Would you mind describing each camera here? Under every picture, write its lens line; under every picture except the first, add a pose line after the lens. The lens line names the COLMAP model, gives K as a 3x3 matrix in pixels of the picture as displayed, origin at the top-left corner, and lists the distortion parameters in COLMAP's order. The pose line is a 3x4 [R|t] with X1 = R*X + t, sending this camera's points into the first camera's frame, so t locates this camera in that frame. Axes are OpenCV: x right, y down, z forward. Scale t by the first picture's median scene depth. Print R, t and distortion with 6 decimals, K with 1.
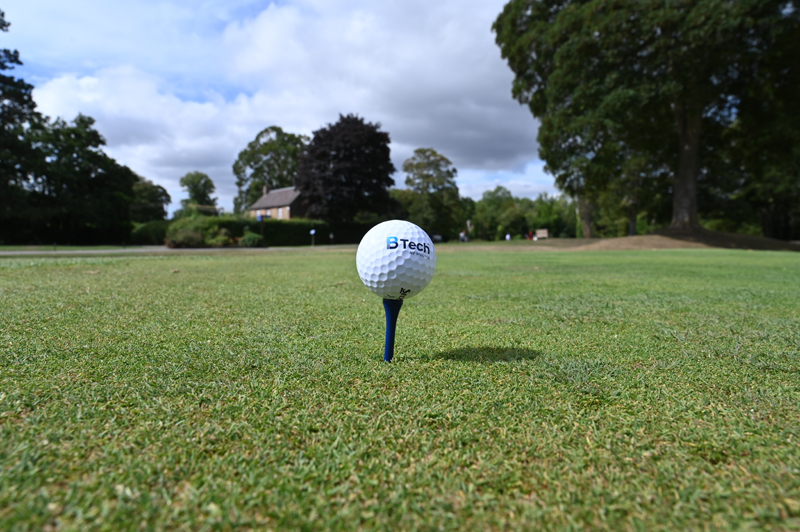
lens RADIAL K [[544.4, 0, 400.1], [0, 544.4, 266.3], [0, 0, 1]] dist [-0.007451, 0.004887]
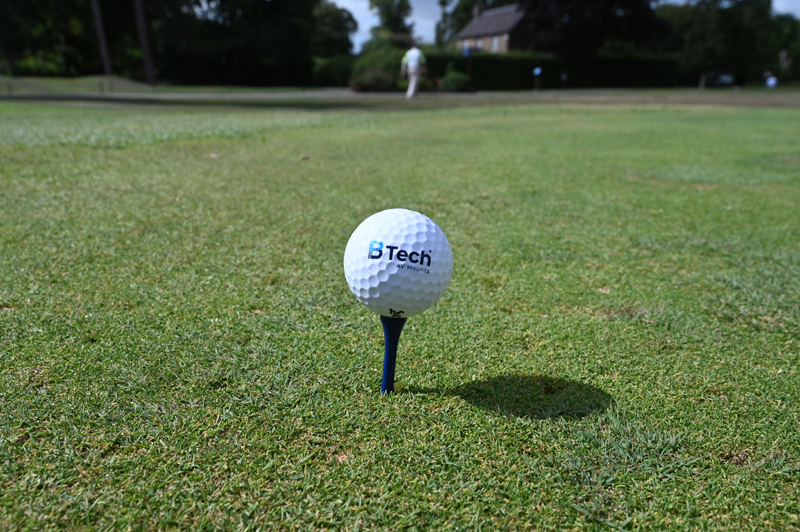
lens RADIAL K [[724.6, 0, 399.8], [0, 724.6, 265.9], [0, 0, 1]] dist [0.003616, 0.000000]
pose [[0.939038, 0.090670, -0.331642, 0.341001], [-0.020853, 0.977844, 0.208295, -0.225764], [0.343181, -0.188681, 0.920123, 0.108585]]
